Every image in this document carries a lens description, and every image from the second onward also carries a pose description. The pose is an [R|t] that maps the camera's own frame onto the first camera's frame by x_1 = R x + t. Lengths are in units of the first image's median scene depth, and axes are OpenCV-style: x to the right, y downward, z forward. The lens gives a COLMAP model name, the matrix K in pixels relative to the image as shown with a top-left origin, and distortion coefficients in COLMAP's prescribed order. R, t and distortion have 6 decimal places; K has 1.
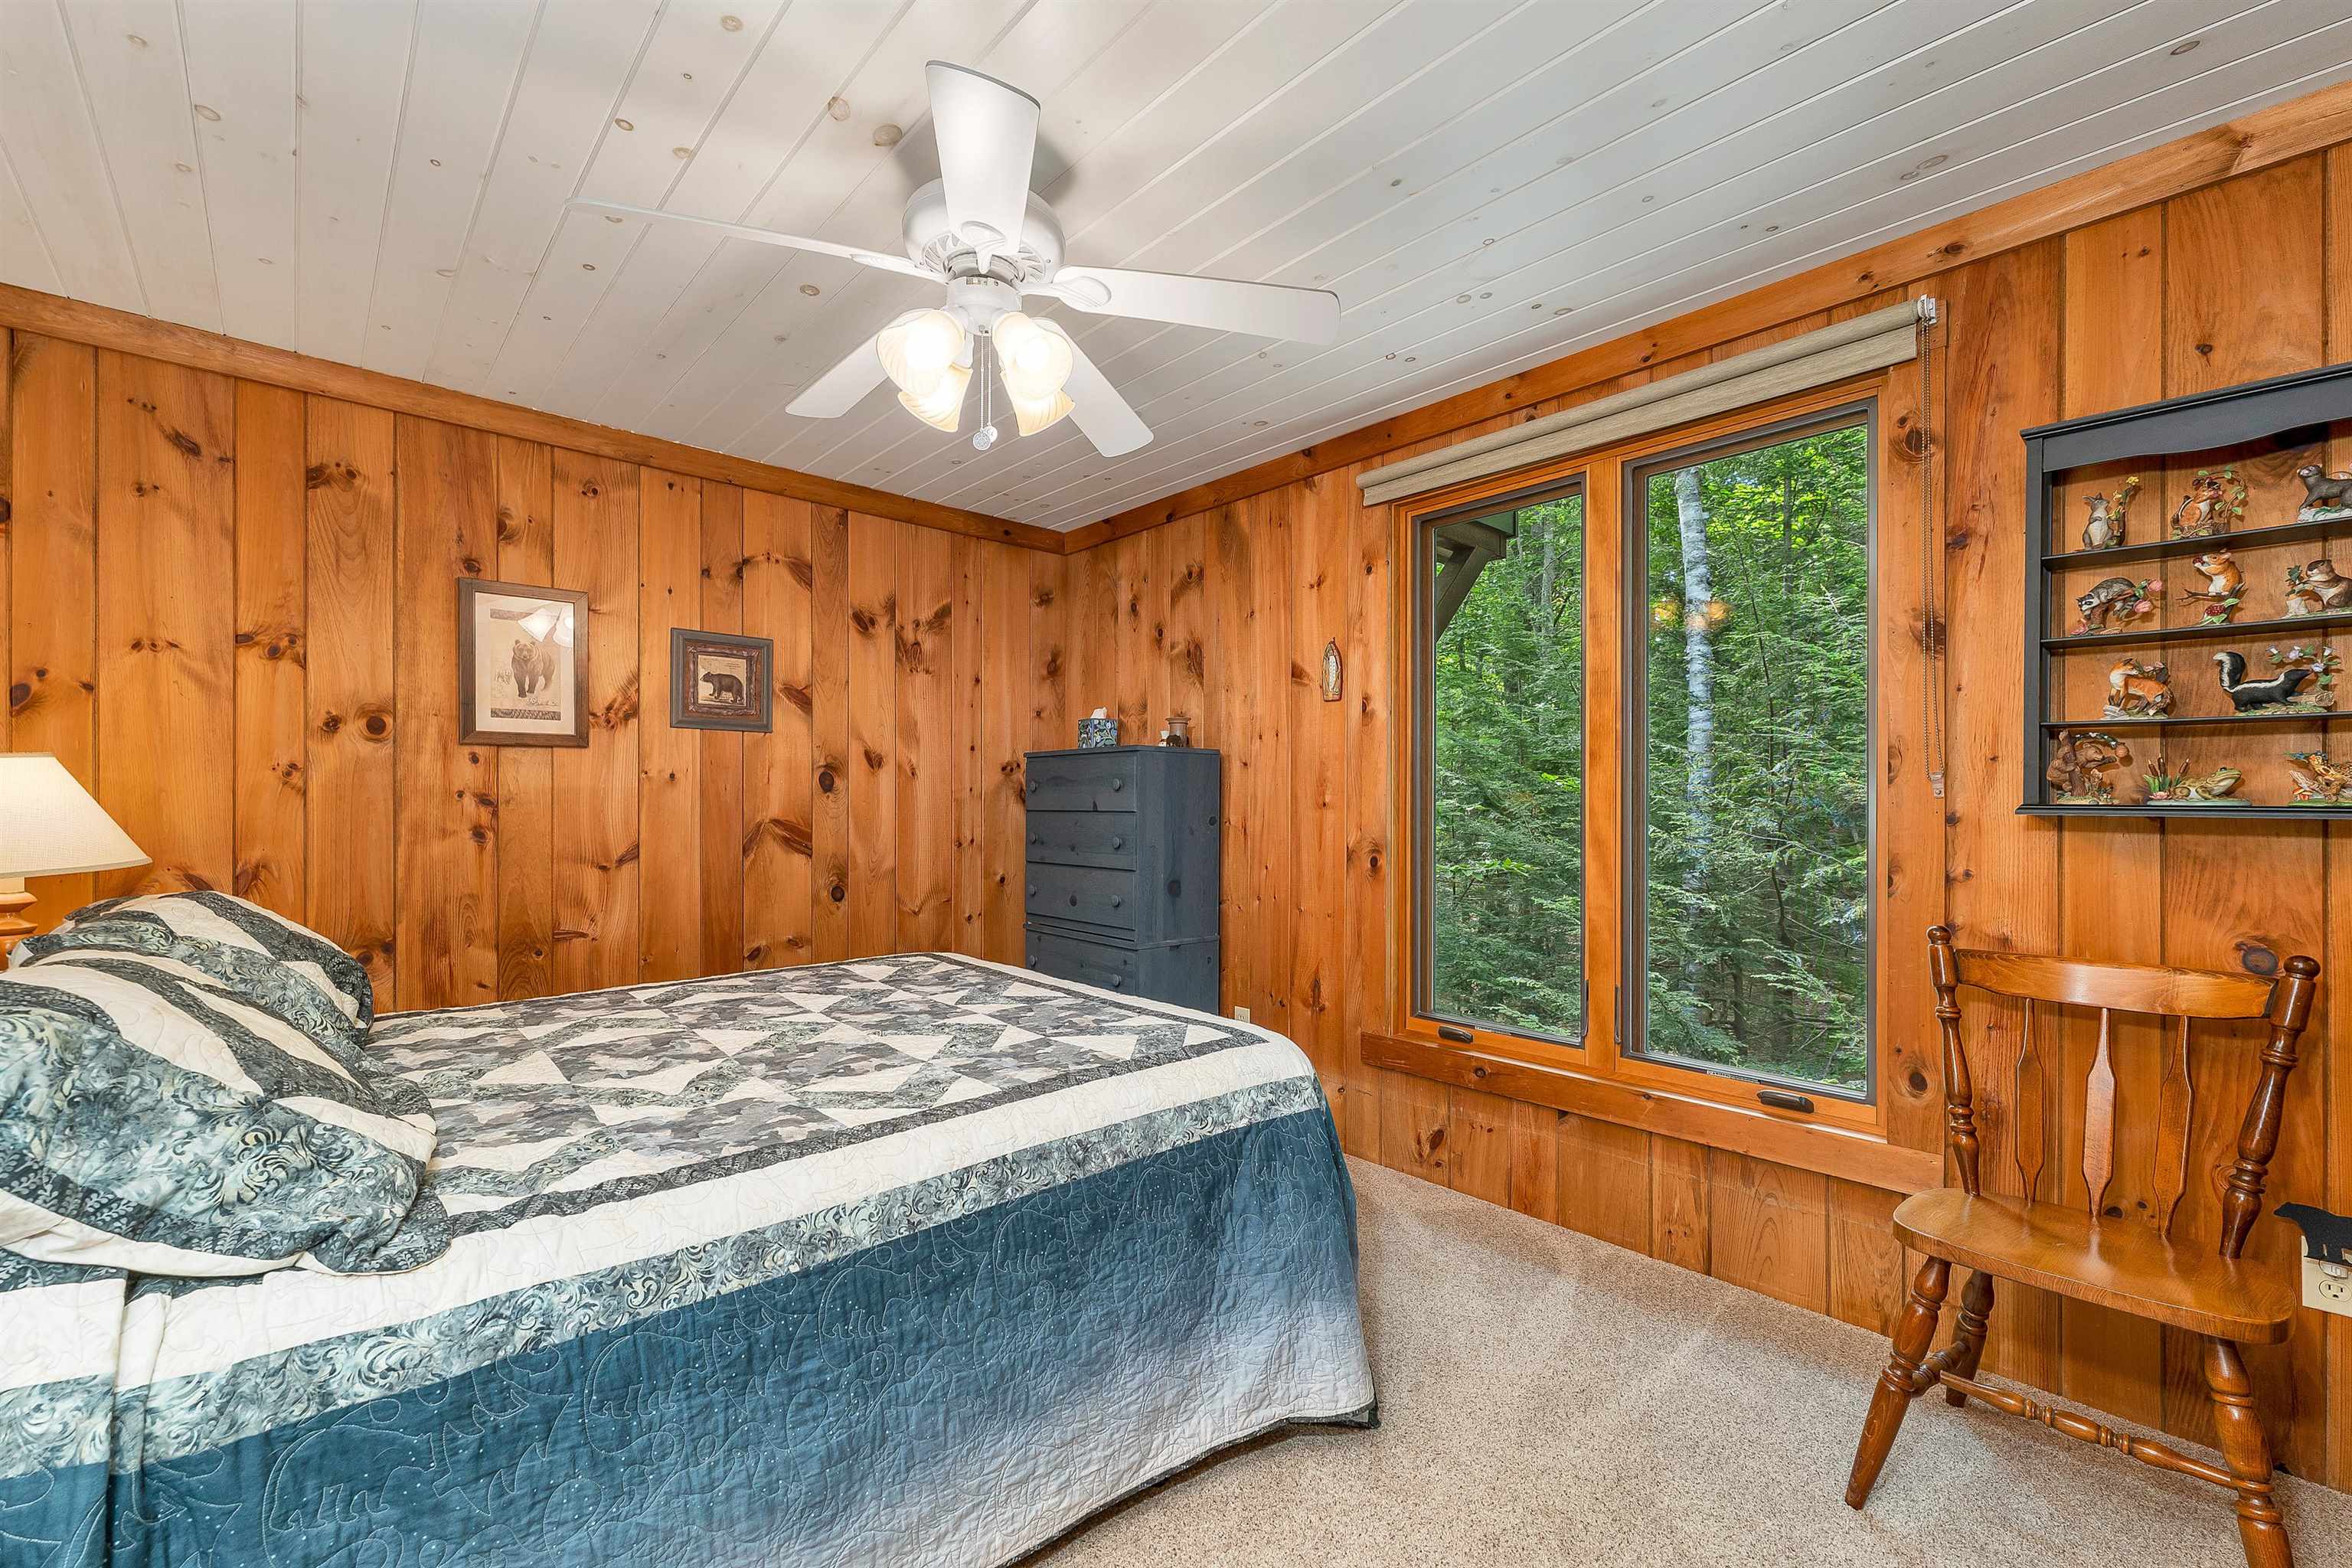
lens RADIAL K [[974.9, 0, 1168.4], [0, 974.9, 799.4], [0, 0, 1]] dist [0.001634, -0.000076]
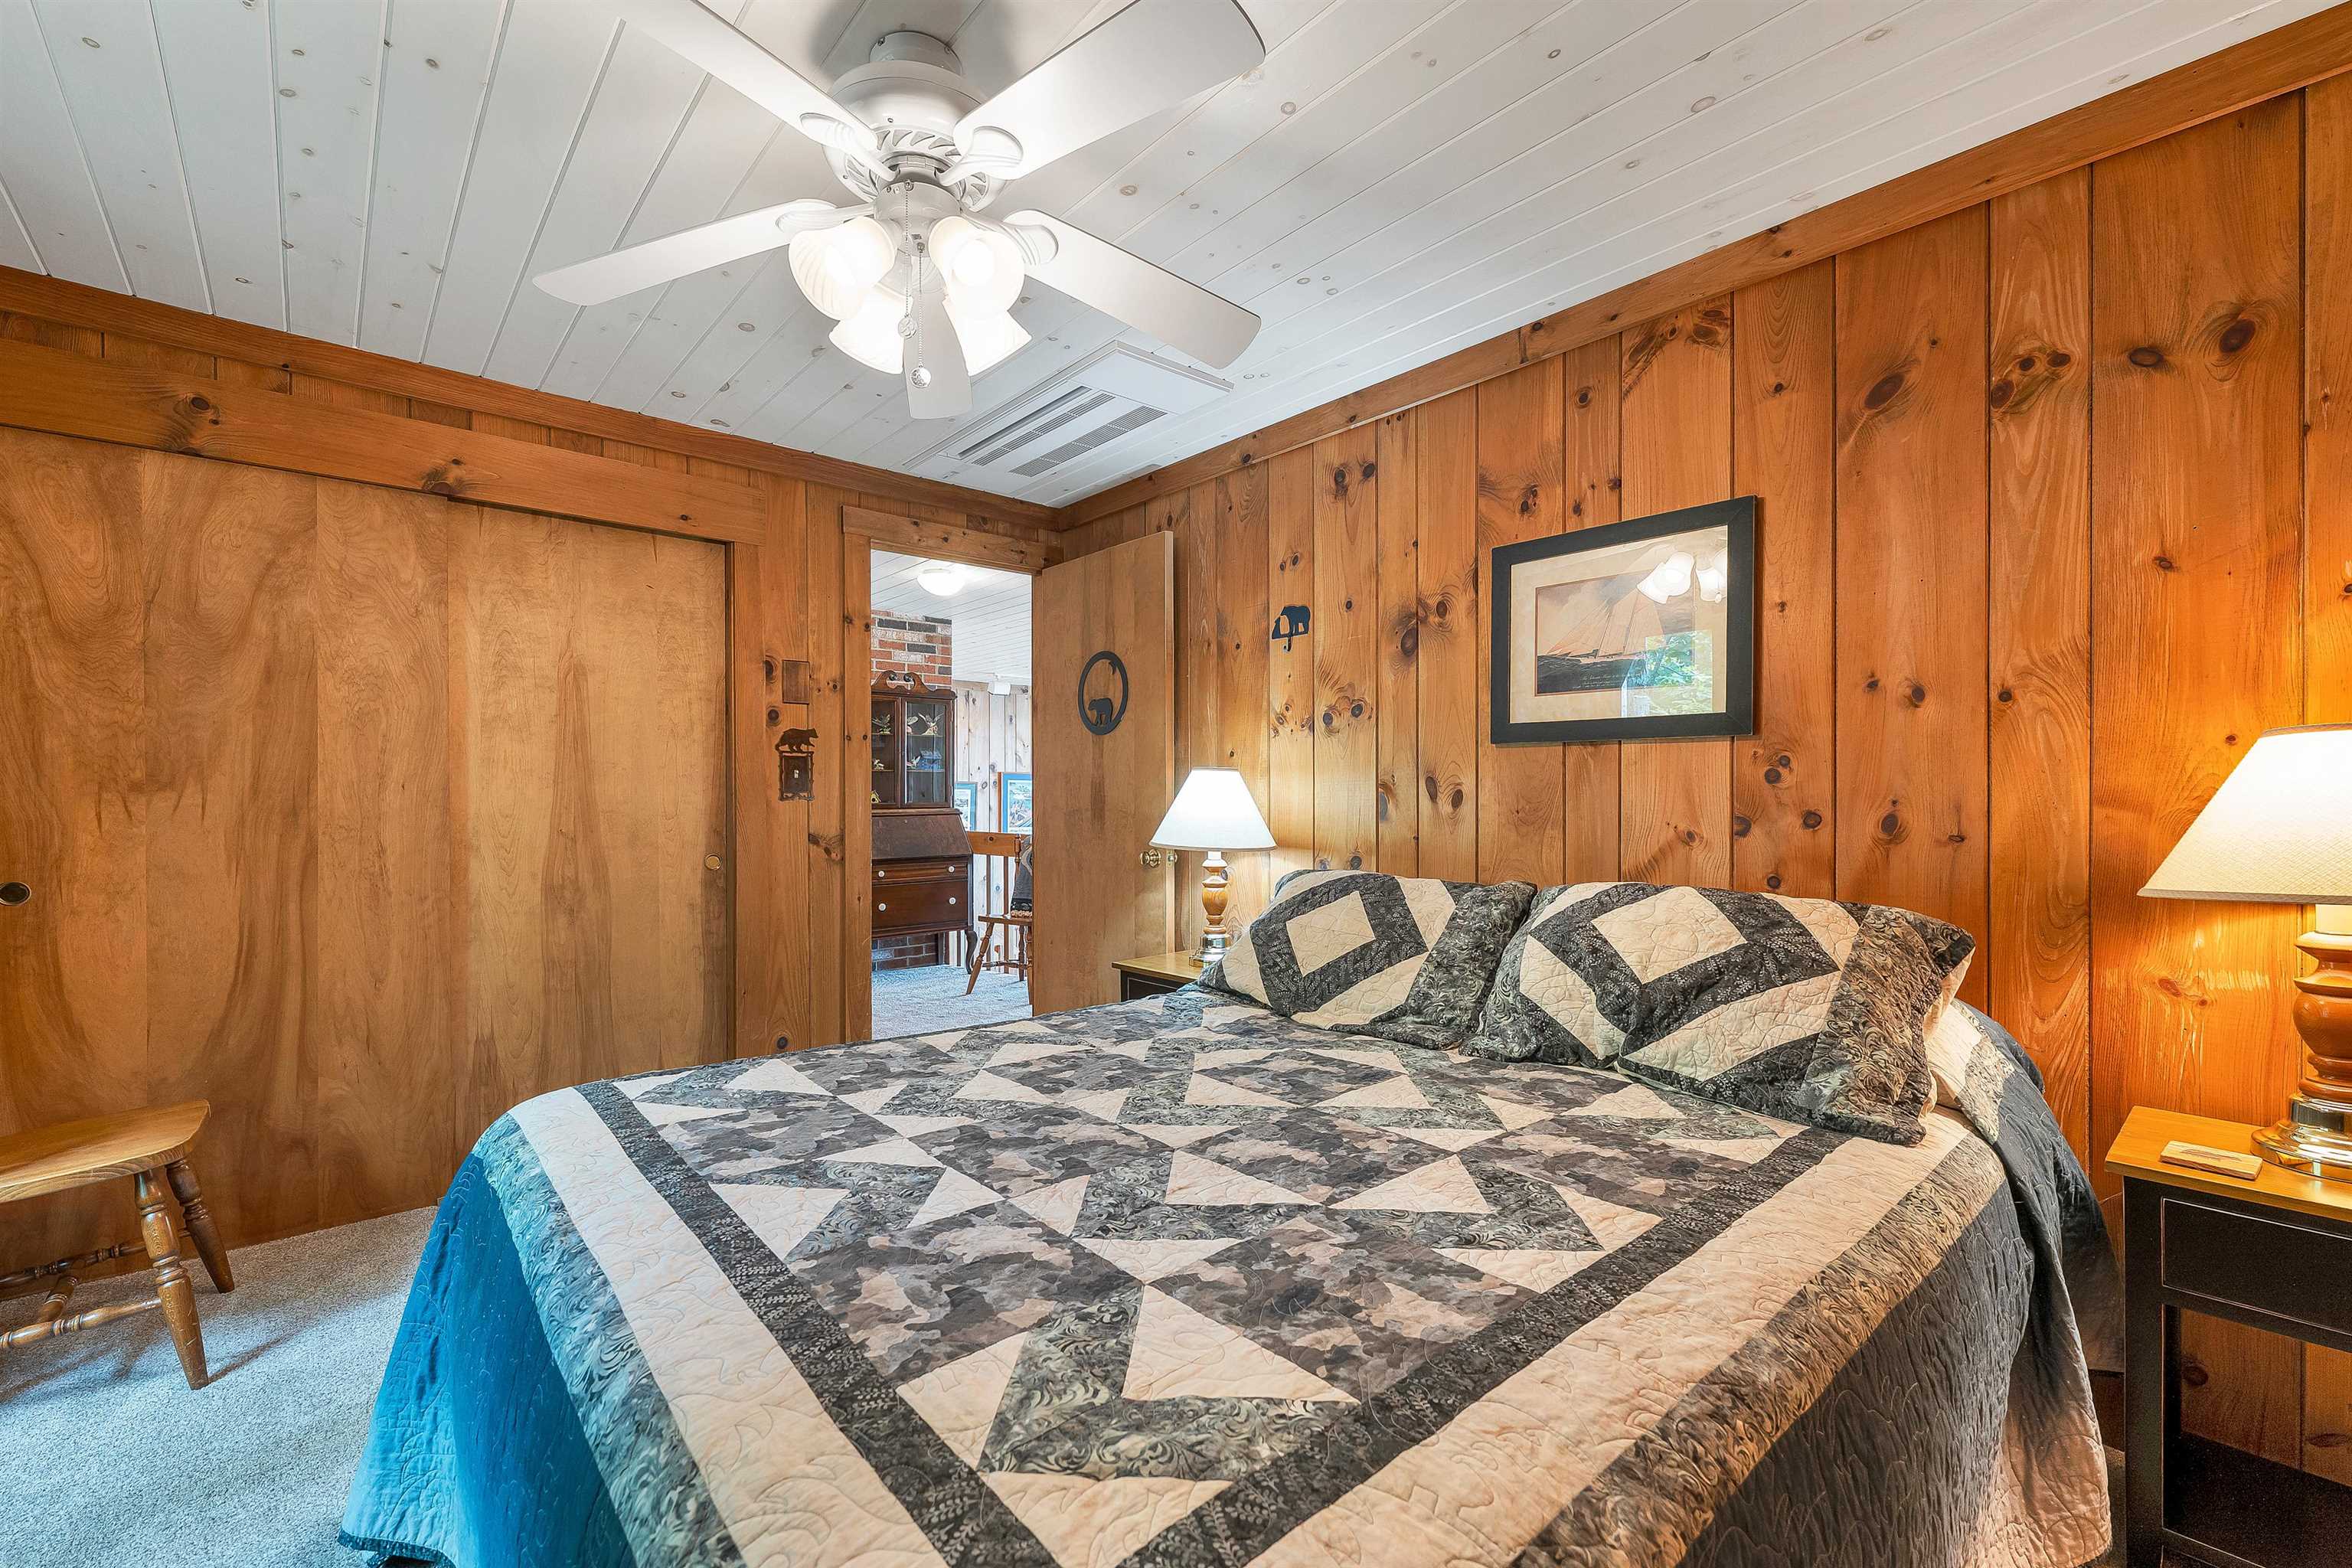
lens RADIAL K [[974.9, 0, 1168.4], [0, 974.9, 799.4], [0, 0, 1]] dist [0.001634, -0.000076]
pose [[-0.999924, -0.003913, 0.011666, -0.430165], [-0.003919, 0.999992, -0.000472, 0.005003], [-0.011664, -0.000517, -0.999932, 1.903657]]
